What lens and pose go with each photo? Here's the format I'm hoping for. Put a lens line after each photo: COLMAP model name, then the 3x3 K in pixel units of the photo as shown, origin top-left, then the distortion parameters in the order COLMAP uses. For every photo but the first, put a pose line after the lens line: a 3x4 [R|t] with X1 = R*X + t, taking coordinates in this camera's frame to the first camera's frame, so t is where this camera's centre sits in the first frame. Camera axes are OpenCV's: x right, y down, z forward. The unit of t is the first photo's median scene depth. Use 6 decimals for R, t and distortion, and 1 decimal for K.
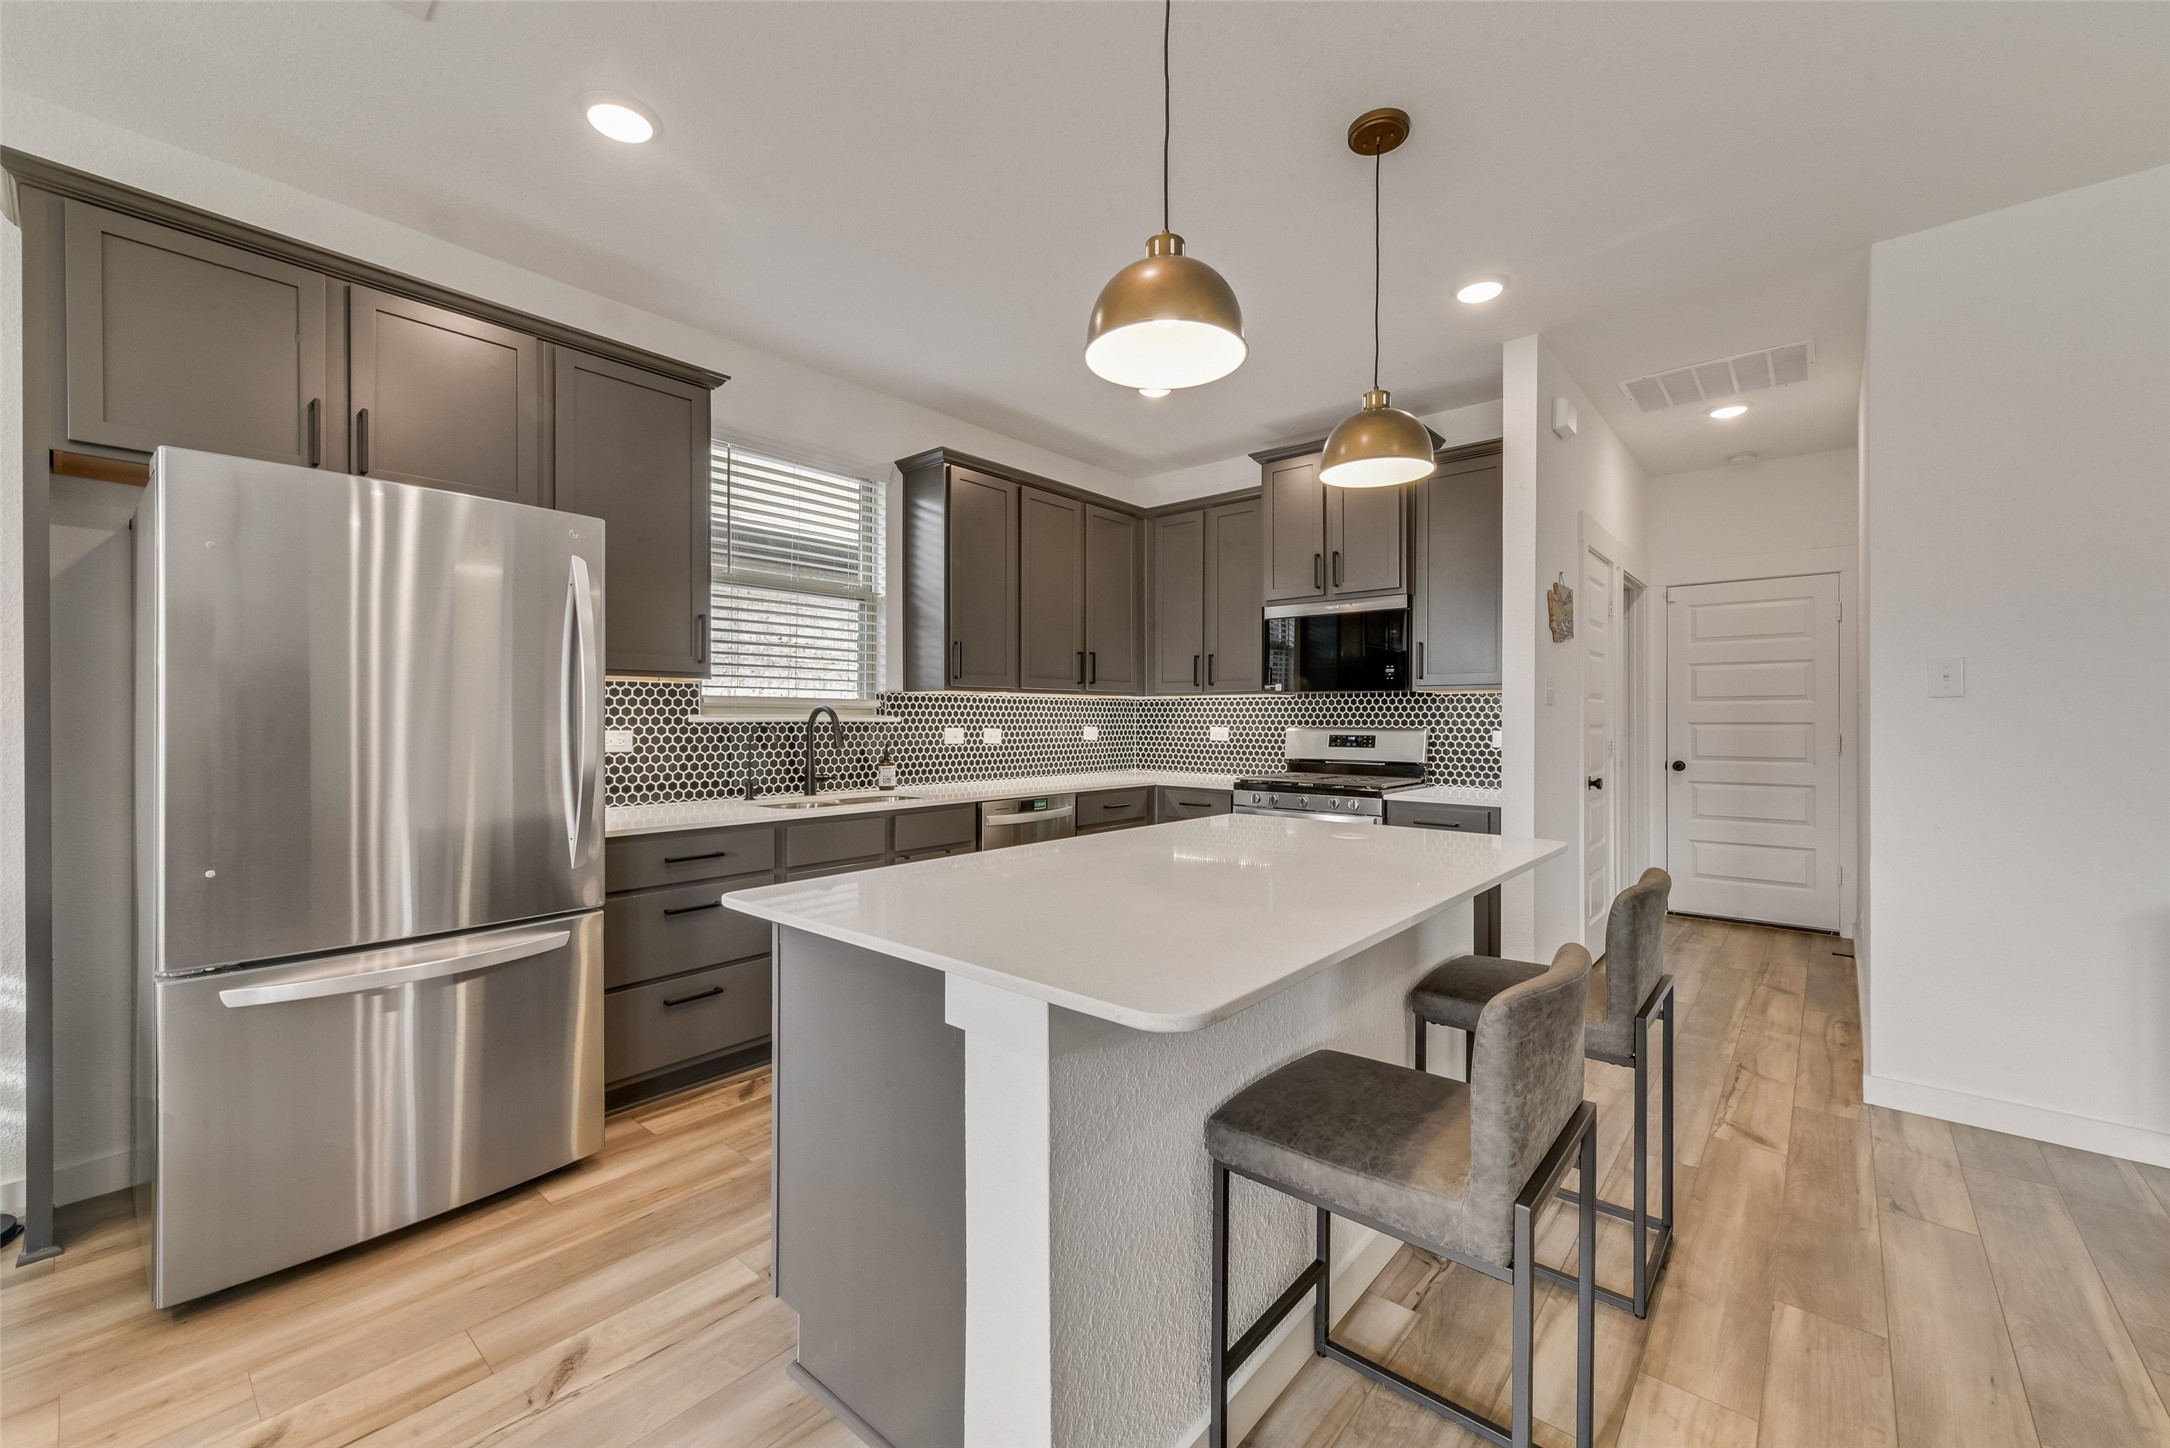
lens RADIAL K [[874.0, 0, 1077.3], [0, 874.0, 720.1], [0, 0, 1]] dist [0.003748, -0.001544]
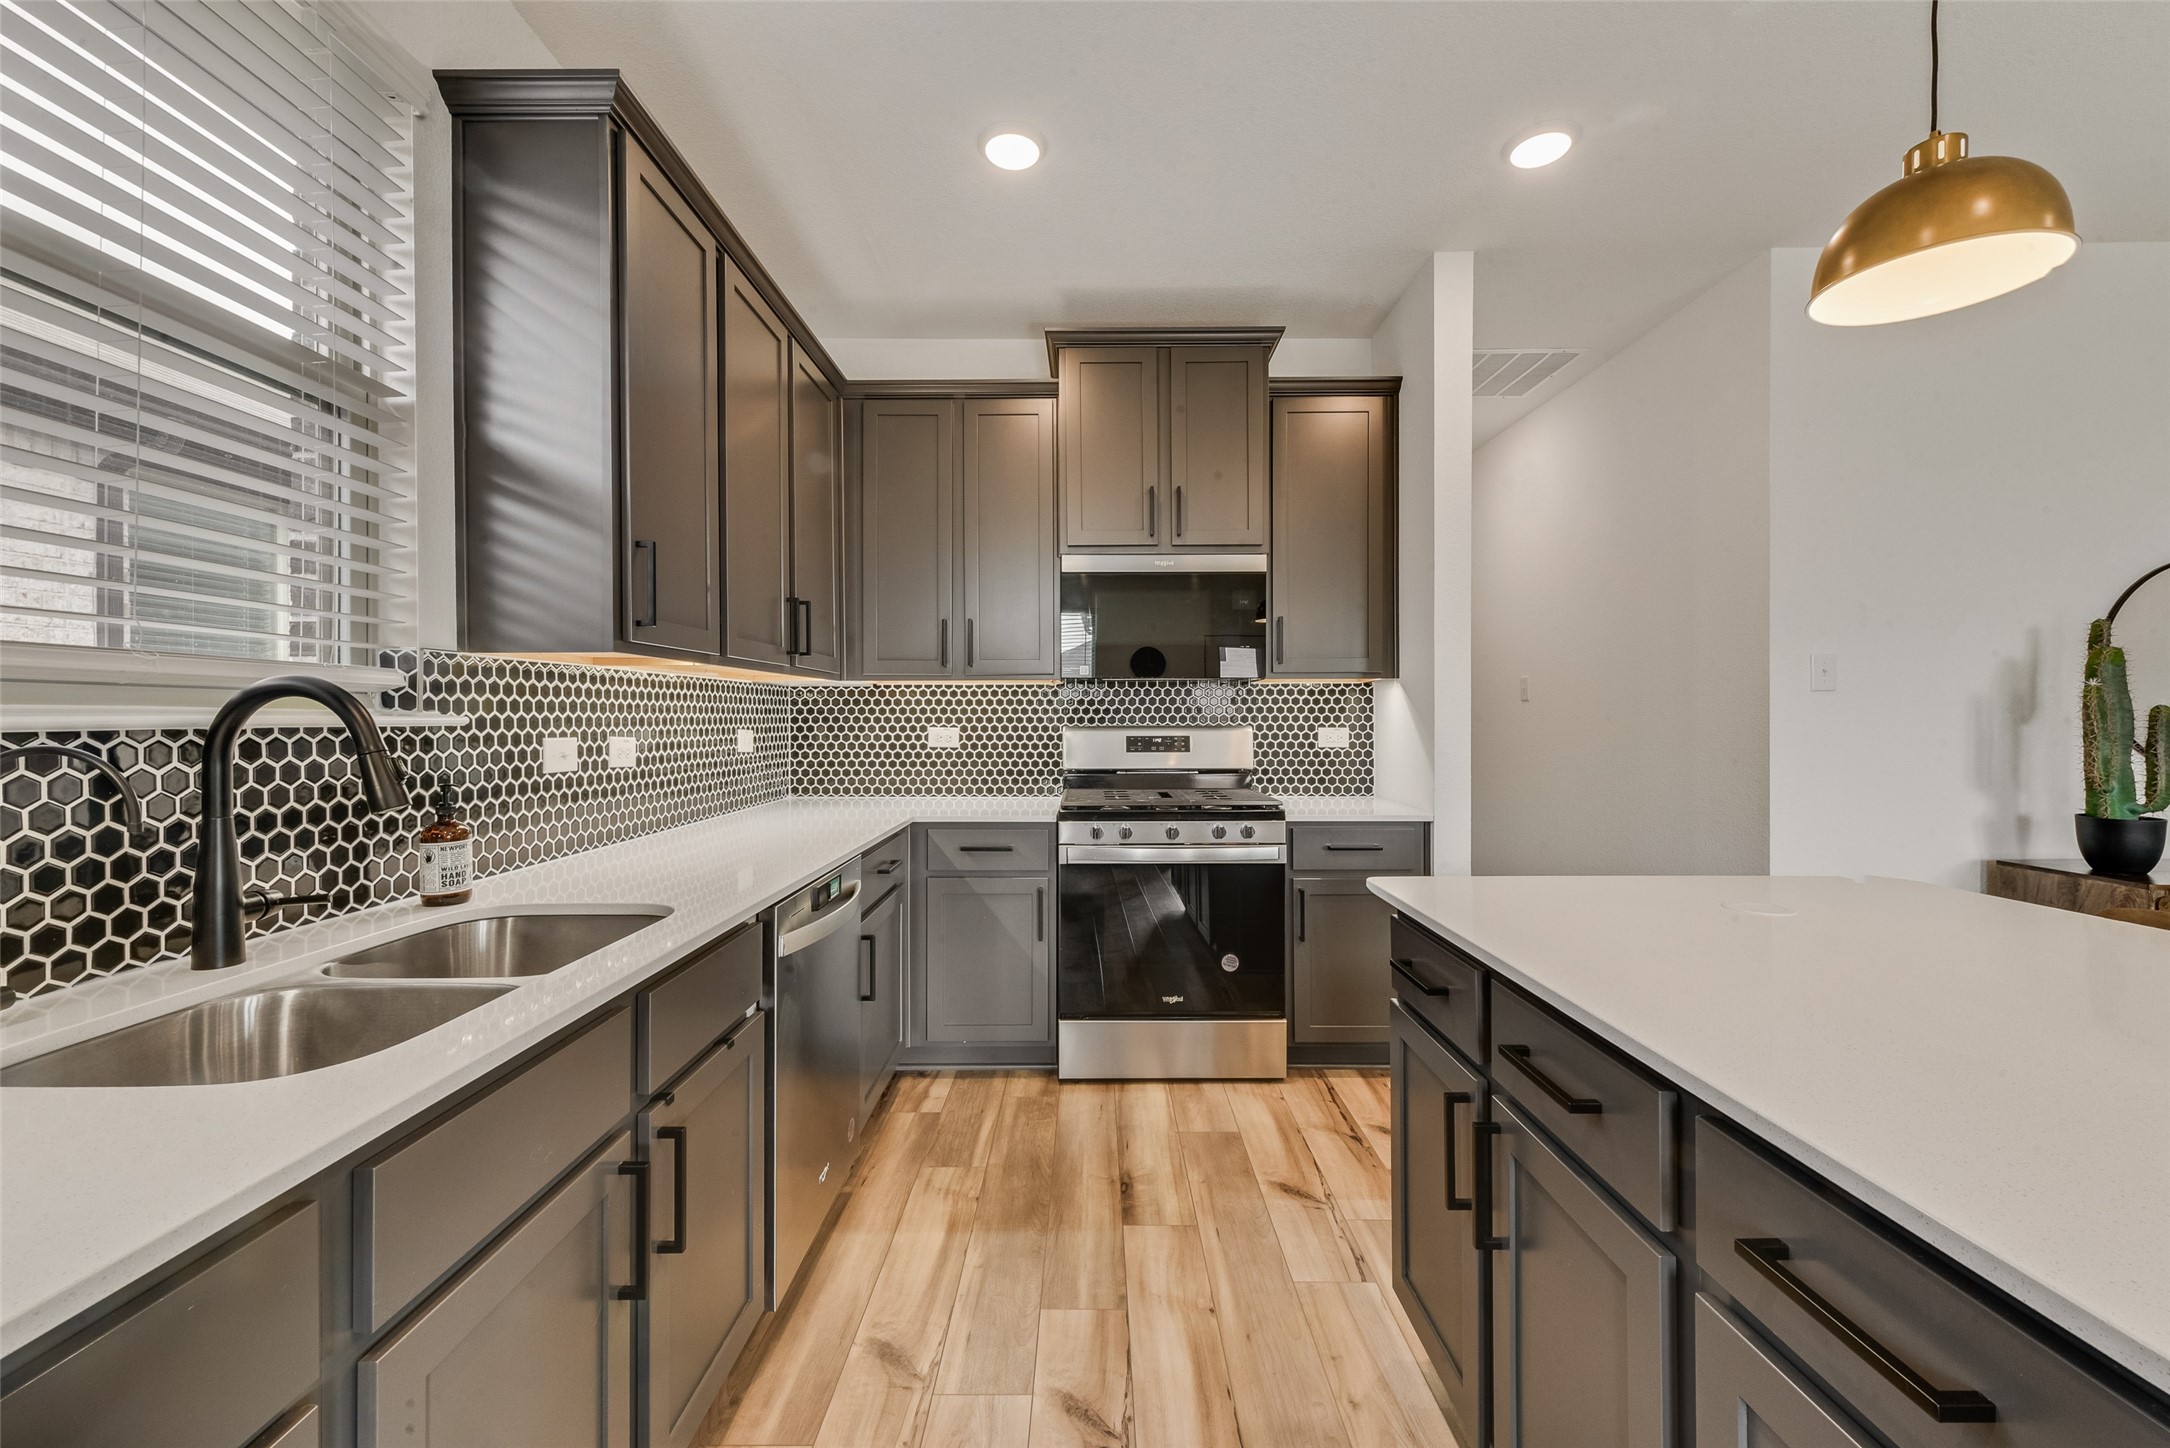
lens RADIAL K [[874.0, 0, 1103.5], [0, 874.0, 719.1], [0, 0, 1]] dist [0.003748, -0.001544]
pose [[0.753447, -0.007530, 0.657466, -0.244958], [0.005949, 0.999972, 0.004635, -0.001376], [-0.657482, 0.000419, 0.753470, 0.506586]]
